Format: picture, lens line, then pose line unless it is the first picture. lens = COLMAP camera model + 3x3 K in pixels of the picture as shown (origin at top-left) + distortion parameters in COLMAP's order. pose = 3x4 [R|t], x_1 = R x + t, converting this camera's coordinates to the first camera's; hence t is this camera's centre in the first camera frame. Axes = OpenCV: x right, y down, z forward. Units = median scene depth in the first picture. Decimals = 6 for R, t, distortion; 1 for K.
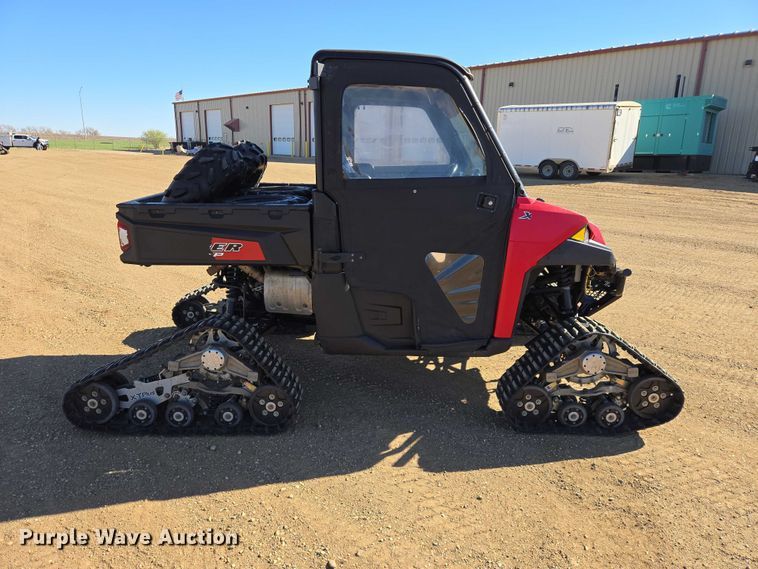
lens RADIAL K [[503.5, 0, 374.9], [0, 503.5, 282.6], [0, 0, 1]] dist [0.051763, -0.039880]
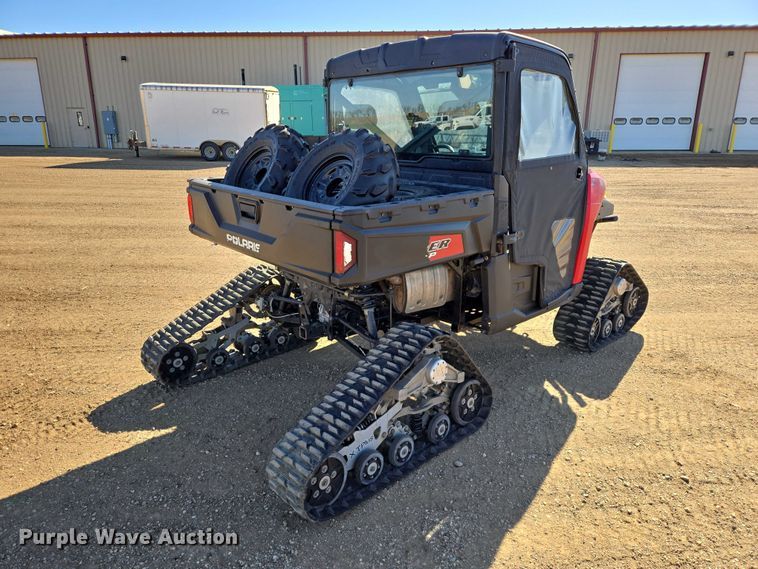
lens RADIAL K [[503.5, 0, 371.1], [0, 503.5, 286.9], [0, 0, 1]] dist [0.051763, -0.039880]
pose [[0.734635, -0.208660, 0.645579, -0.130856], [0.181397, 0.977300, 0.109456, -0.015723], [-0.653763, 0.036696, 0.755809, 0.054607]]
